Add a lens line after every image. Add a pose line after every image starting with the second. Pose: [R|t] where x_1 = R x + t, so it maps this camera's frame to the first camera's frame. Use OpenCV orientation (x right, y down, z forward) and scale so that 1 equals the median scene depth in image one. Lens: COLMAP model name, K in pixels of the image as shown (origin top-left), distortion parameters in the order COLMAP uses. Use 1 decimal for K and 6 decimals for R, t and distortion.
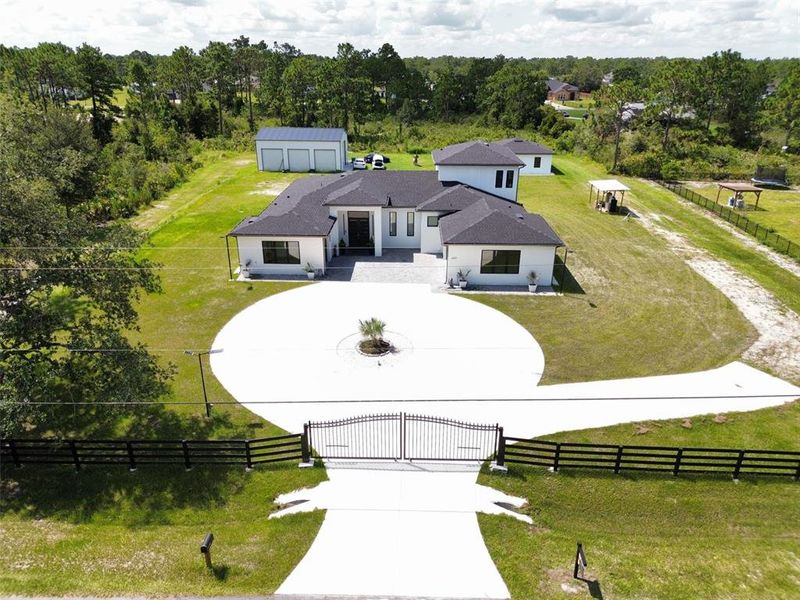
lens RADIAL K [[568.8, 0, 400.0], [0, 568.8, 300.0], [0, 0, 1]] dist [0.035676, -0.032225]
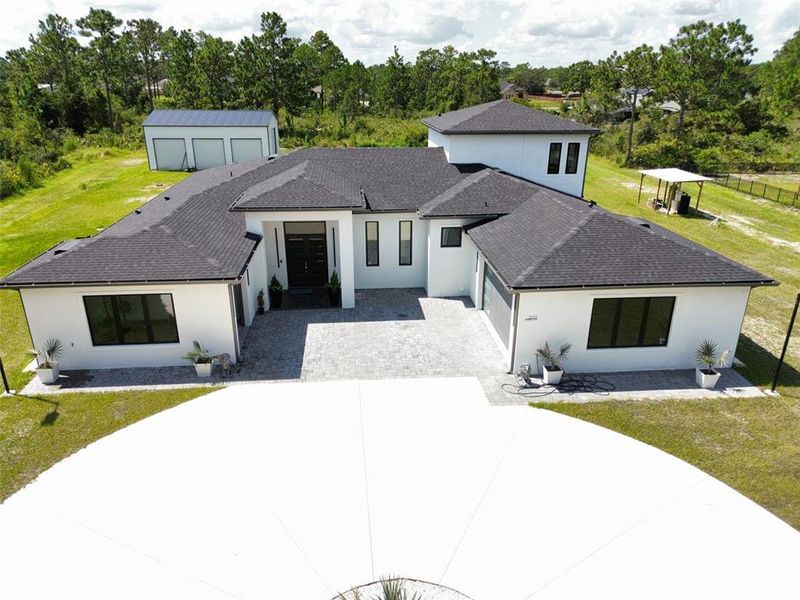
lens RADIAL K [[568.8, 0, 400.0], [0, 568.8, 300.0], [0, 0, 1]] dist [0.035676, -0.032225]
pose [[0.993409, -0.042103, 0.106606, -0.046955], [0.044324, 0.998845, -0.018550, -0.074199], [-0.105702, 0.023153, 0.994128, 0.496632]]
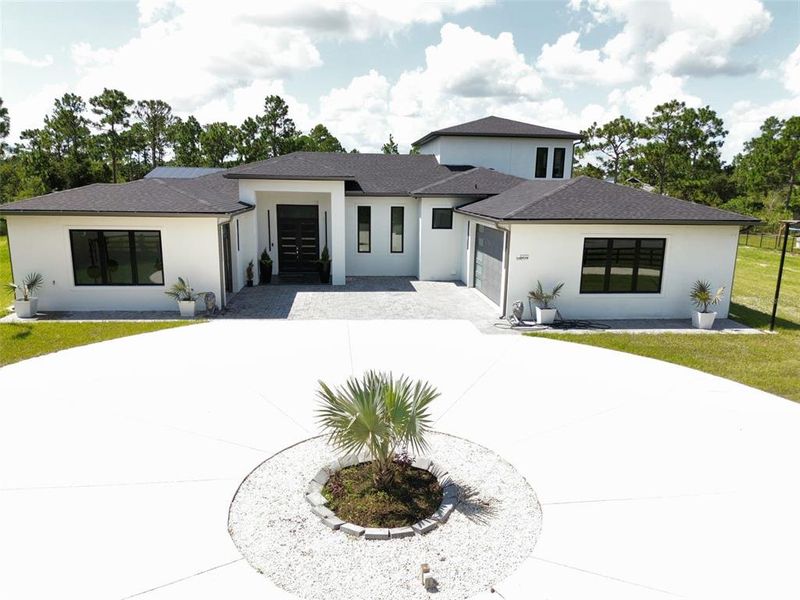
lens RADIAL K [[568.8, 0, 400.0], [0, 568.8, 300.0], [0, 0, 1]] dist [0.035676, -0.032225]
pose [[0.992175, -0.013733, 0.124097, -0.047709], [0.037135, 0.981410, -0.188296, 0.033166], [-0.119204, 0.191430, 0.974241, 0.513626]]
